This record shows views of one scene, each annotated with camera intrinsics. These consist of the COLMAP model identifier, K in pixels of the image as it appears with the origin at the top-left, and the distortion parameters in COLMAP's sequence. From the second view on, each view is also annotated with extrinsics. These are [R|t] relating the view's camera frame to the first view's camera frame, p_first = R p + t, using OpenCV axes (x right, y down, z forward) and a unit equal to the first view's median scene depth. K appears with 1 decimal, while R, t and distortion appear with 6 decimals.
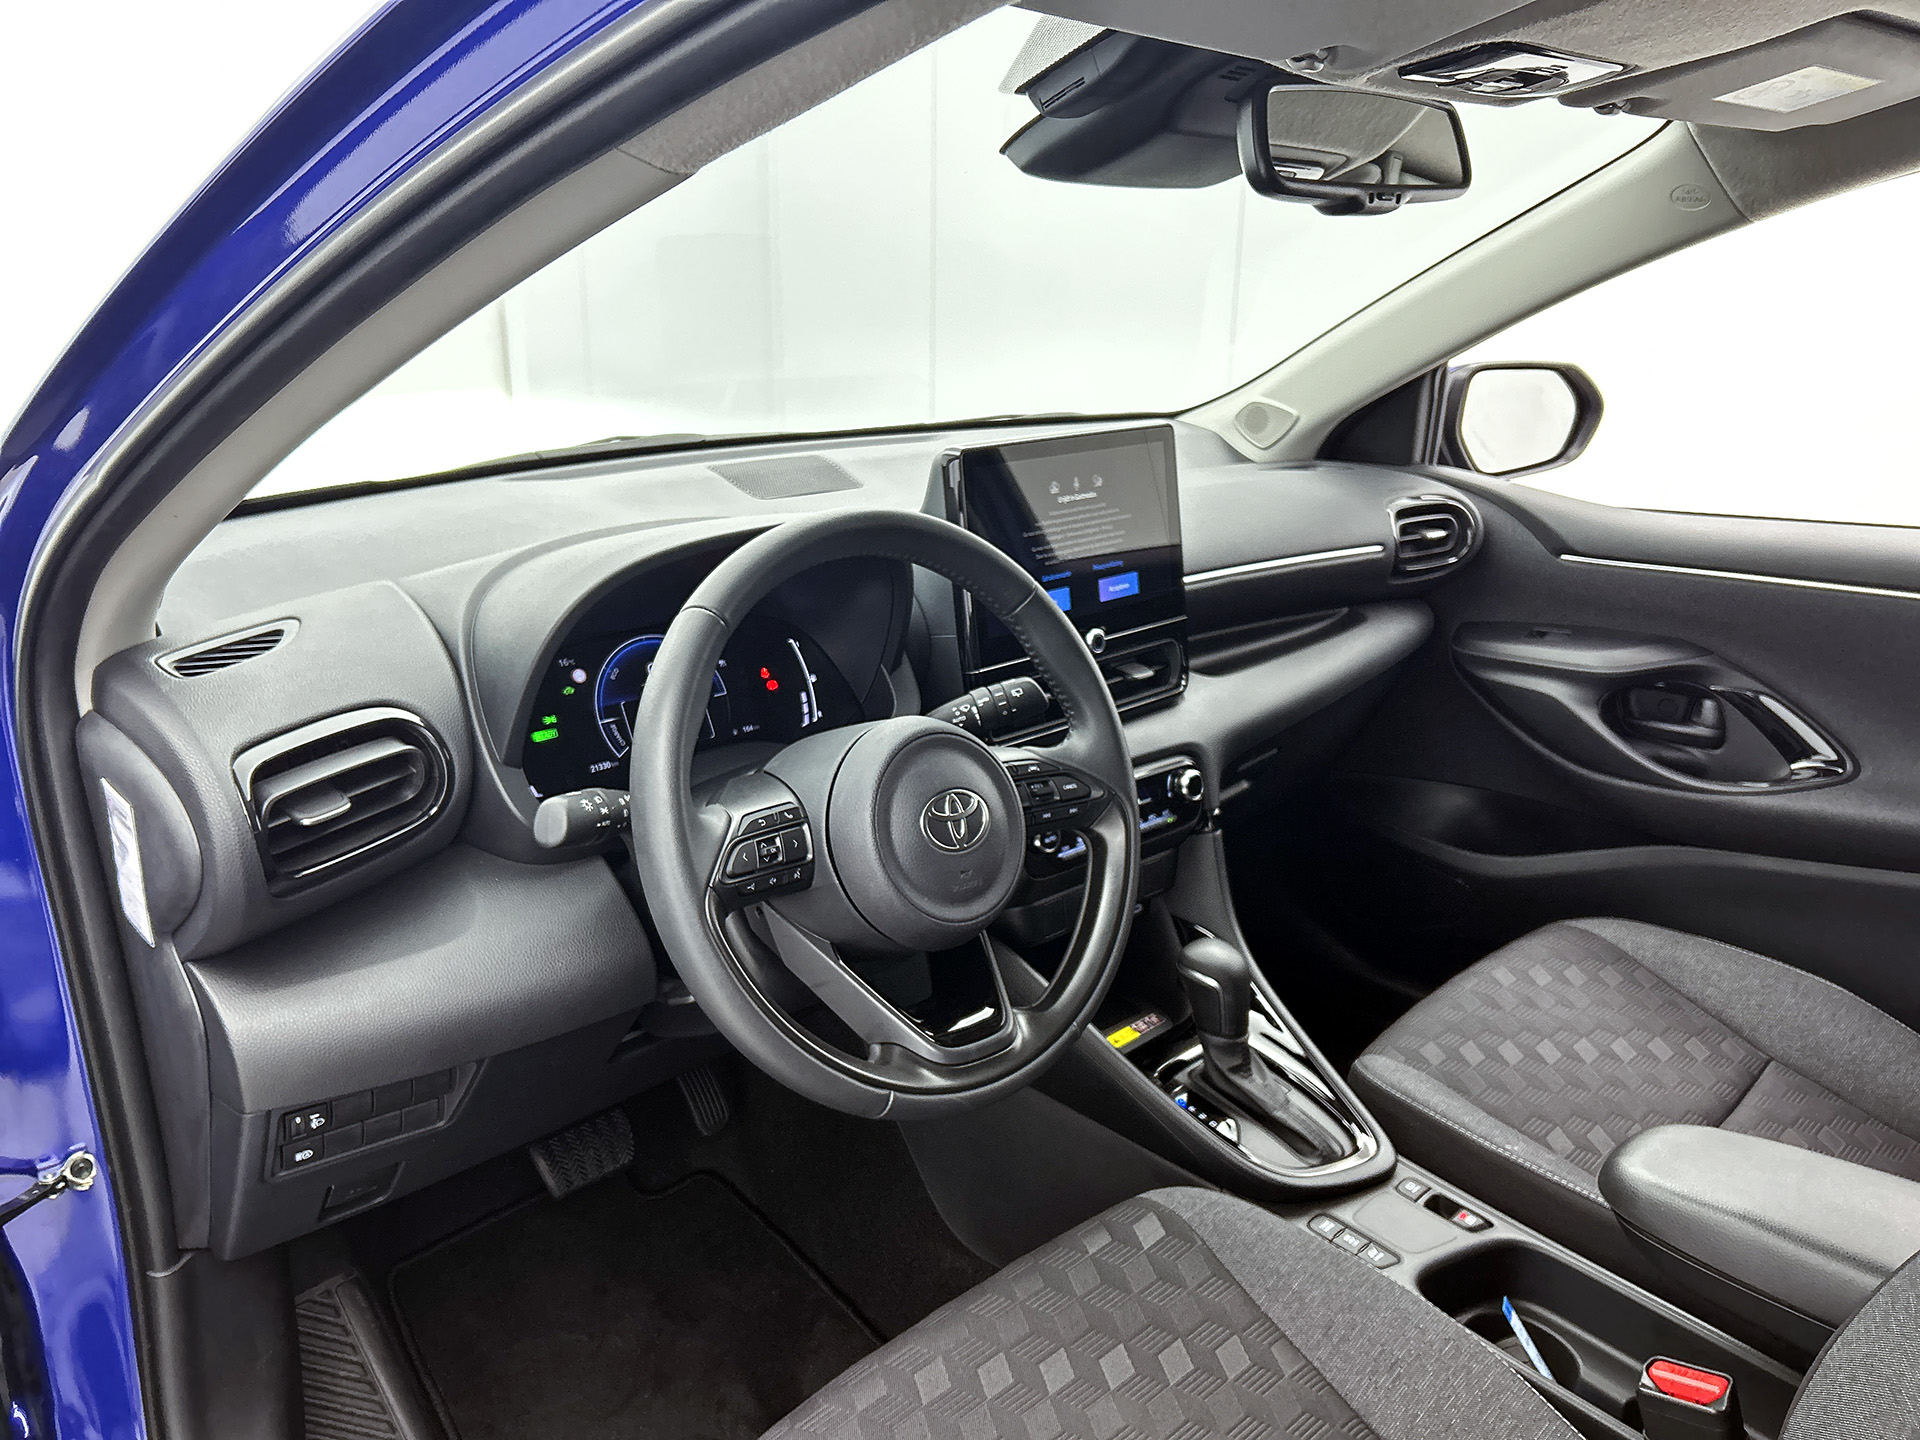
lens RADIAL K [[1473.0, 0, 974.8], [0, 1473.0, 732.8], [0, 0, 1]] dist [0.061721, -0.055142]
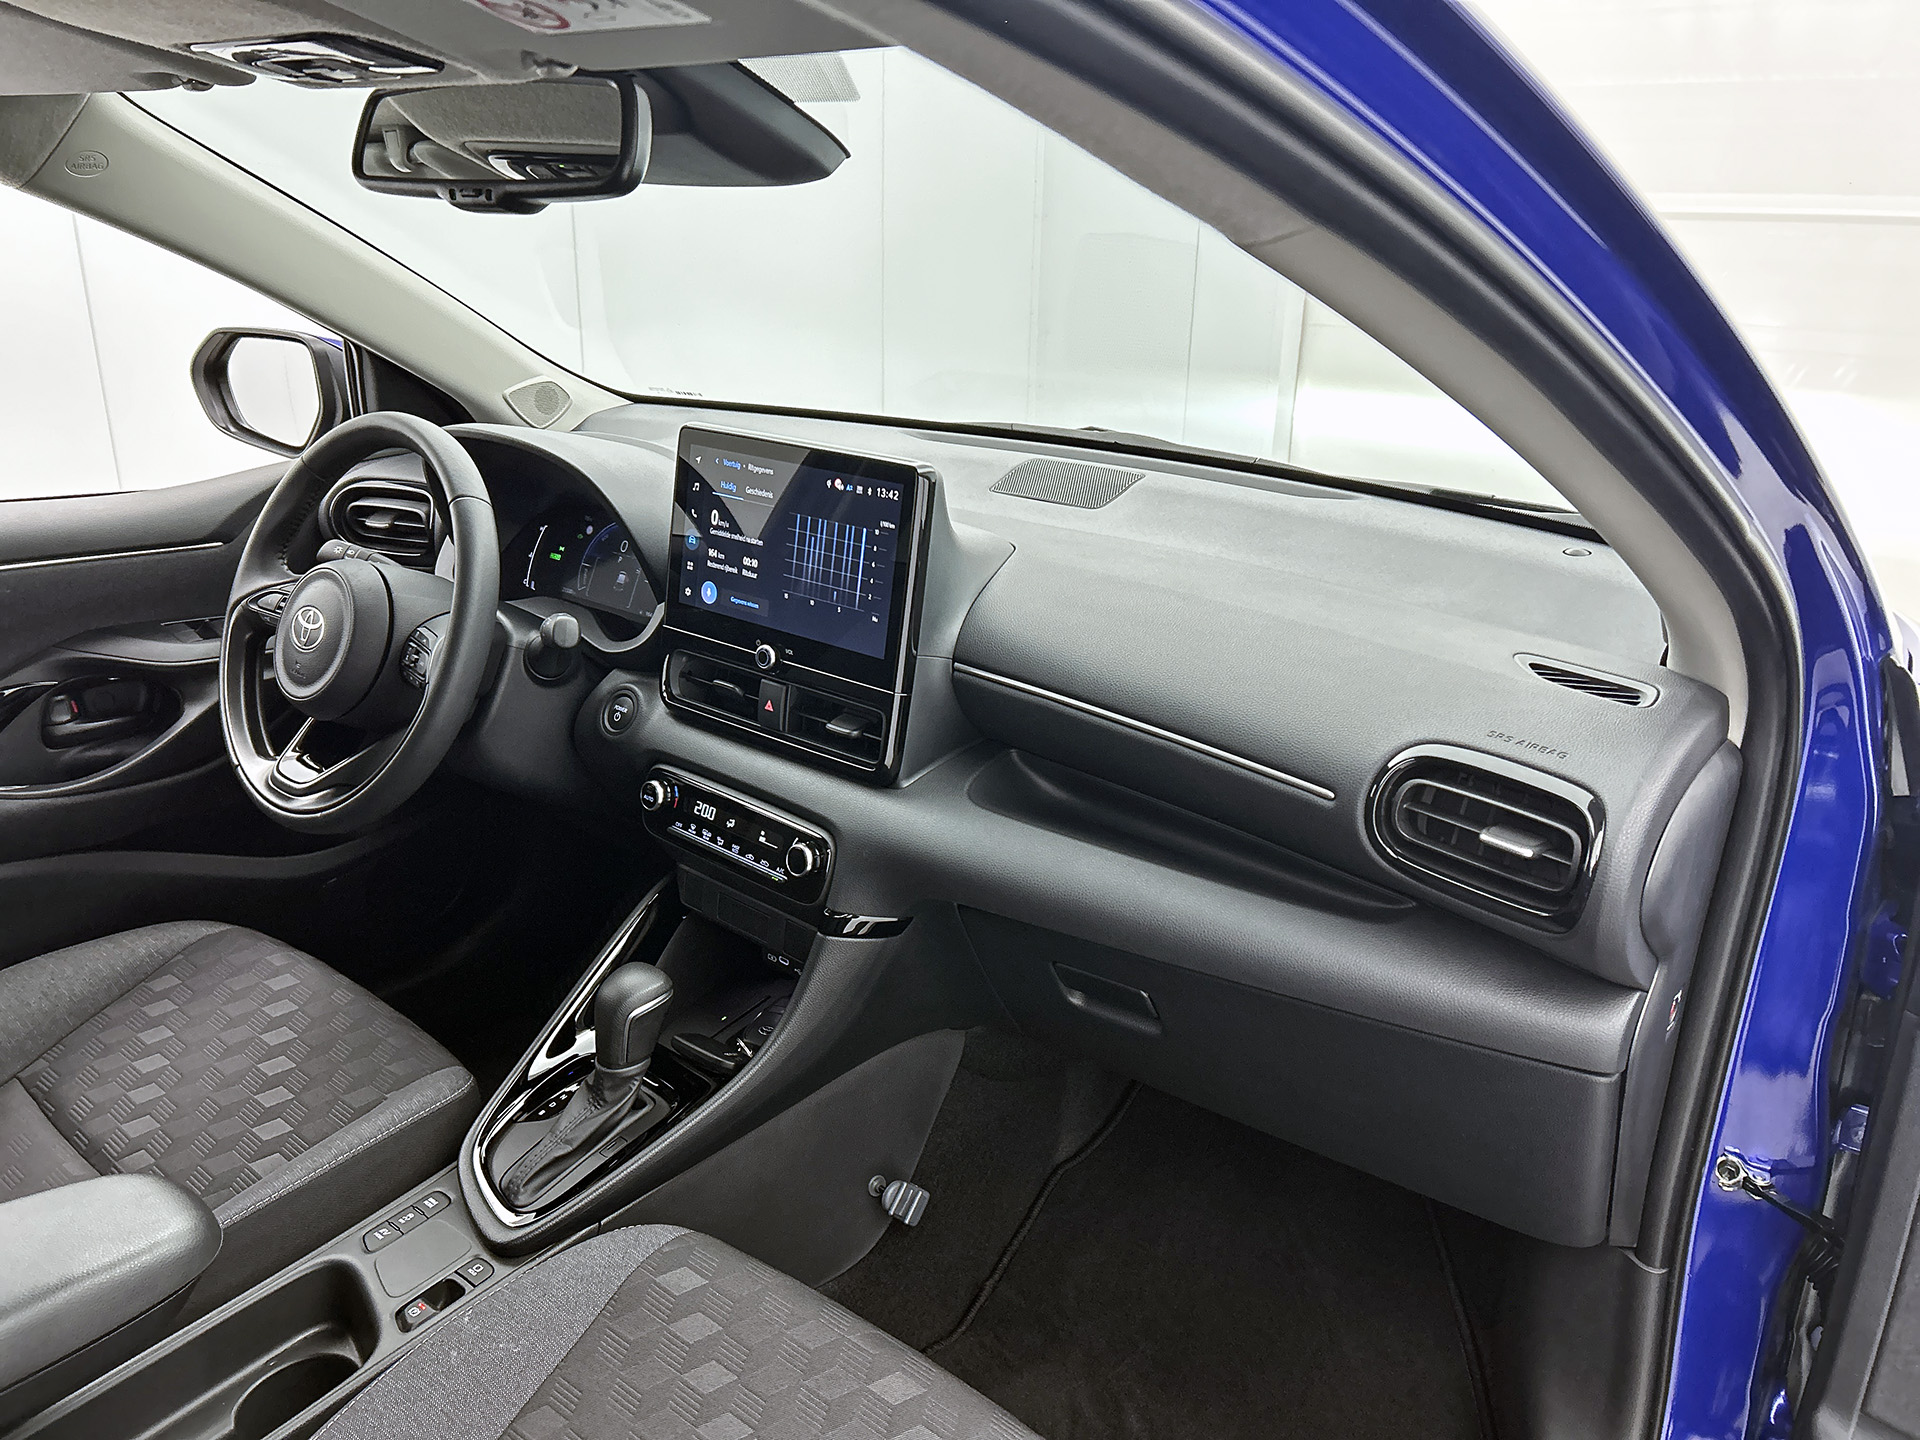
lens RADIAL K [[1473.0, 0, 949.5], [0, 1473.0, 720.2], [0, 0, 1]] dist [0.061721, -0.055142]
pose [[0.094478, 0.320244, -0.942612, 1.072398], [-0.339023, 0.900602, 0.271991, -0.345698], [0.936022, 0.293870, 0.193657, 0.990874]]
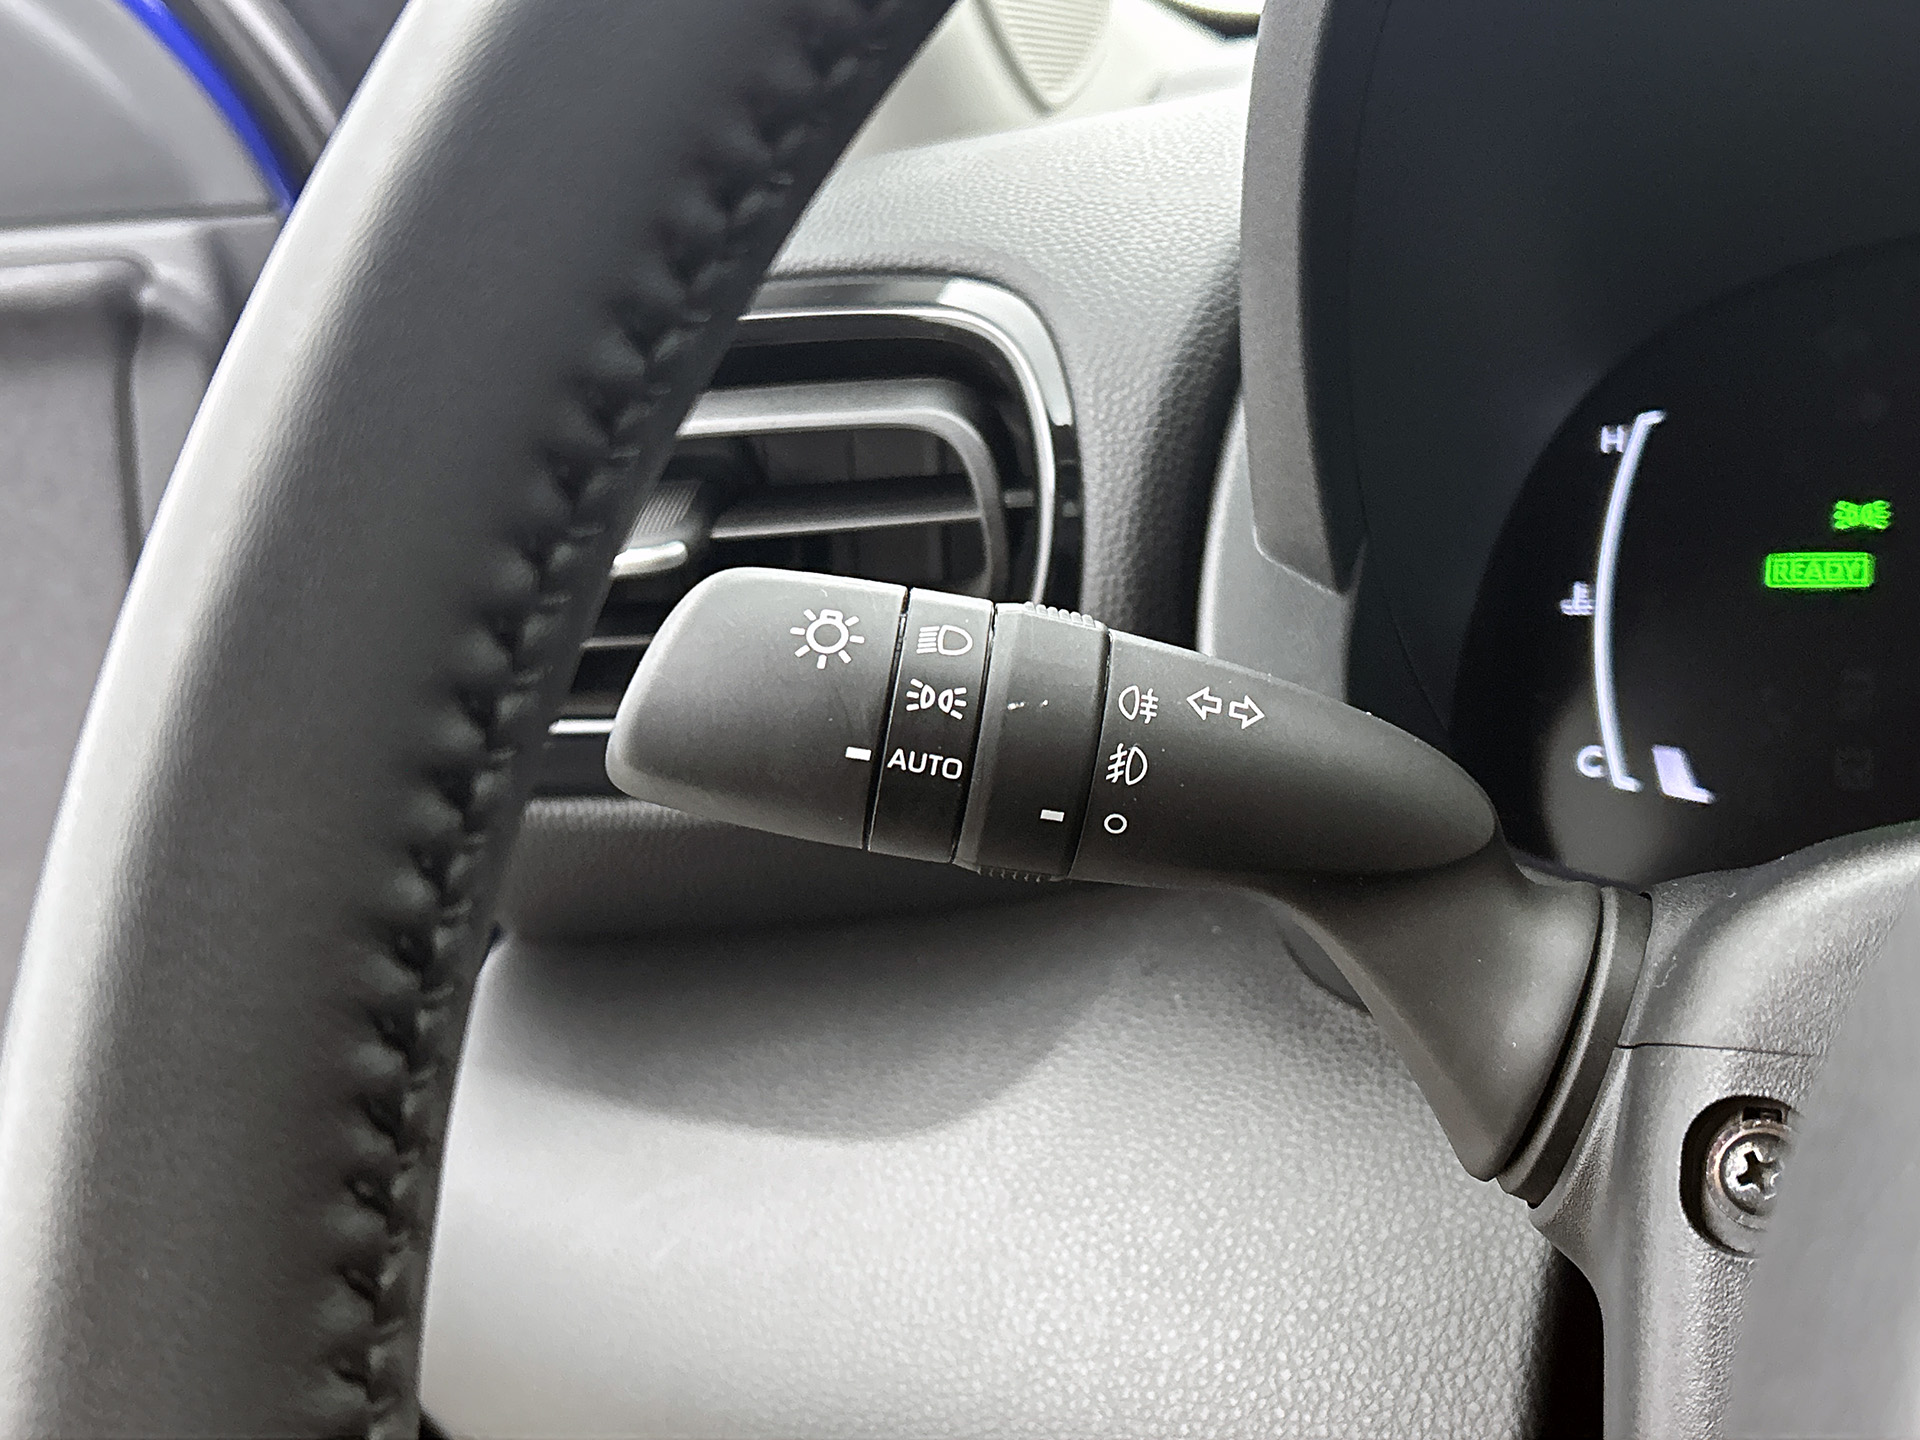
lens RADIAL K [[2325.2, 0, 953.8], [0, 2325.2, 728.1], [0, 0, 1]] dist [0.003212, 0.000000]
pose [[0.311877, 0.151670, -0.937939, 0.025183], [-0.218671, 0.972134, 0.084488, 0.022326], [0.924616, 0.178750, 0.336352, 0.650893]]
